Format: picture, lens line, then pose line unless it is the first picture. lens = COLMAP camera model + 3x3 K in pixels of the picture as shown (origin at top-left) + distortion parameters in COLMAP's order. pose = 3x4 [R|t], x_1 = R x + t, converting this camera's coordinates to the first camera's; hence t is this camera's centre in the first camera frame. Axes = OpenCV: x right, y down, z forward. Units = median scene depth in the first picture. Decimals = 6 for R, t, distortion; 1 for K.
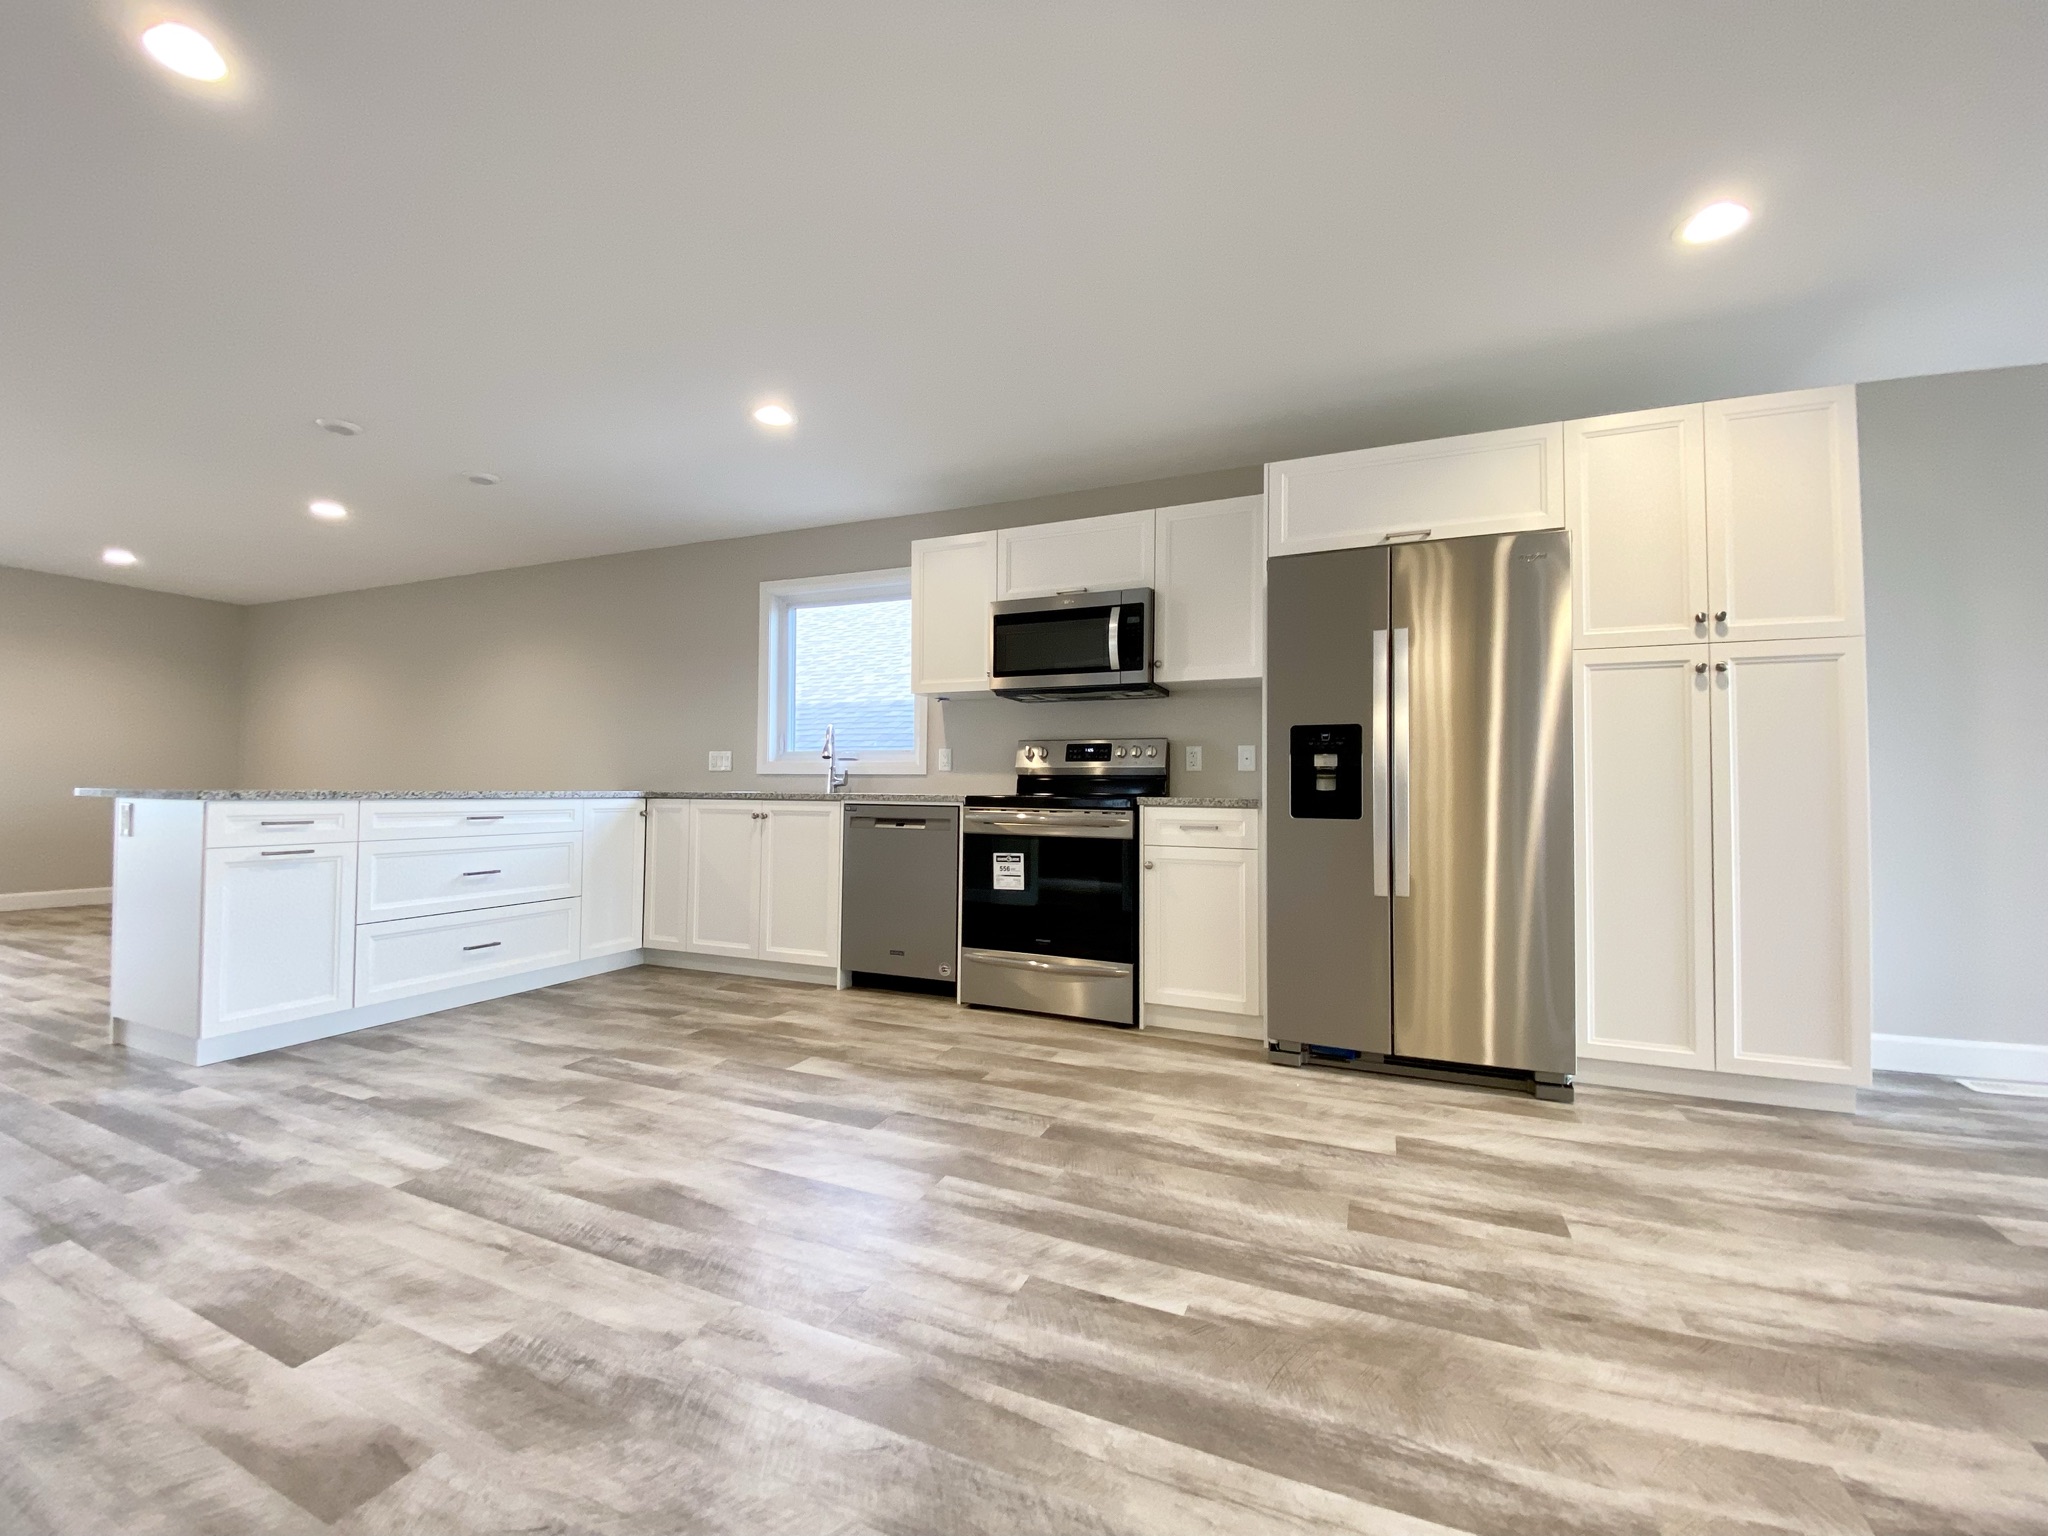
lens RADIAL K [[818.9, 0, 1019.7], [0, 818.9, 766.0], [0, 0, 1]] dist [0.015350, -0.018171]
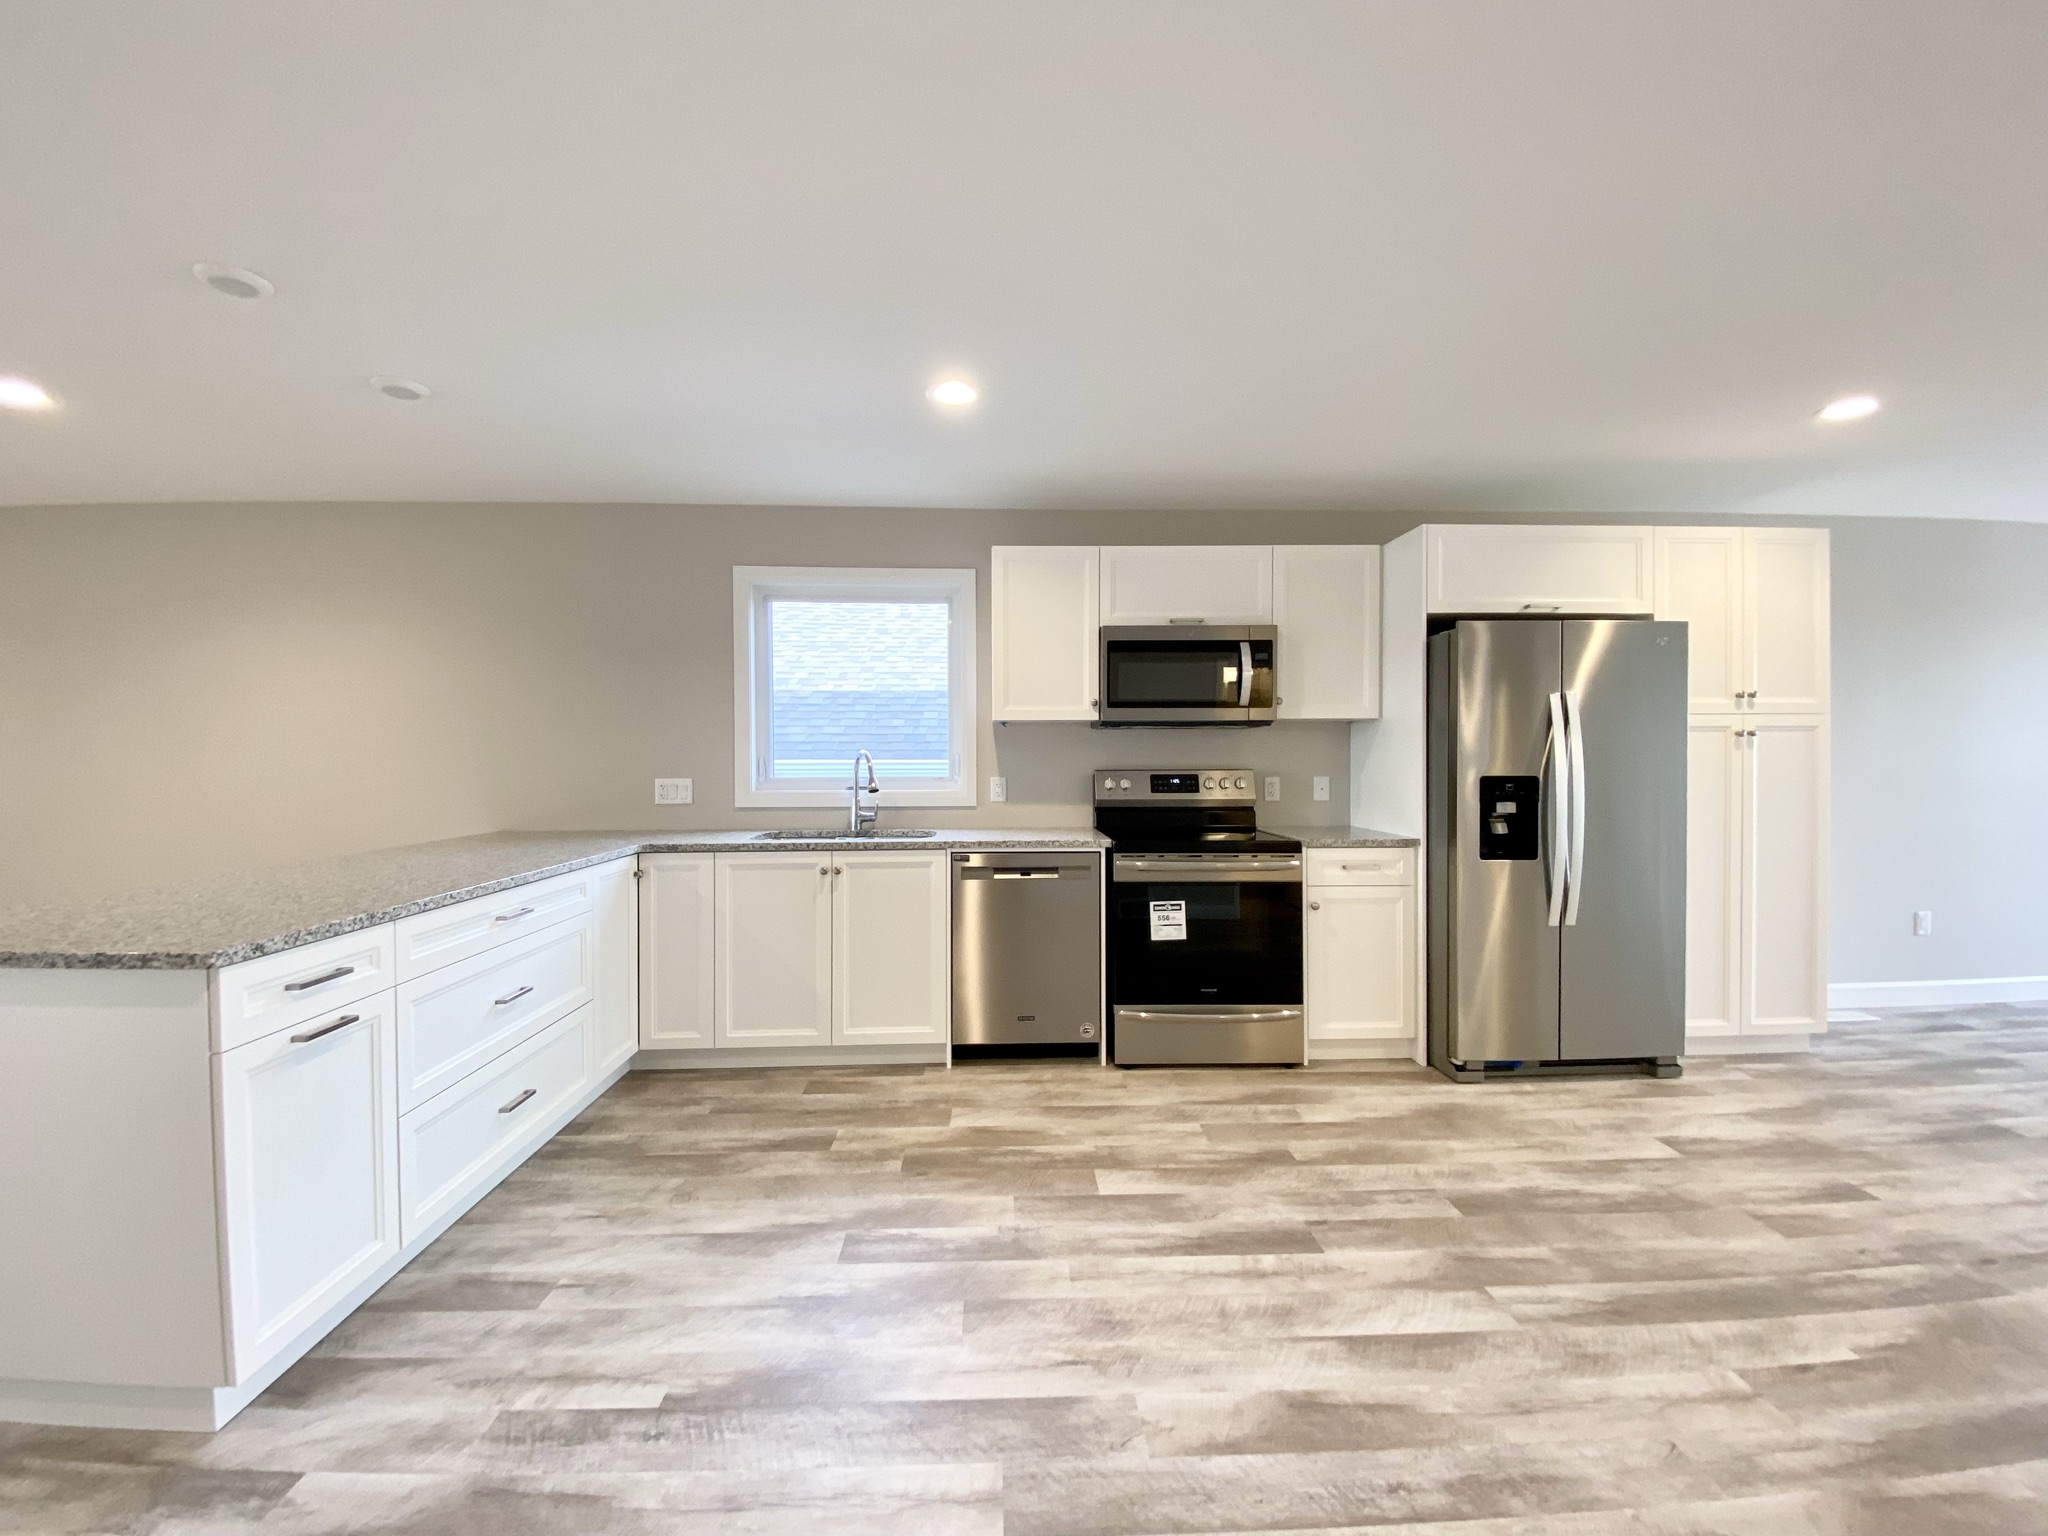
lens RADIAL K [[826.7, 0, 991.8], [0, 826.7, 761.0], [0, 0, 1]] dist [0.009131, -0.014603]
pose [[0.907082, -0.016434, 0.420632, -0.714900], [-0.000377, 0.999206, 0.039852, -0.111991], [-0.420953, -0.036308, 0.906356, 0.271568]]
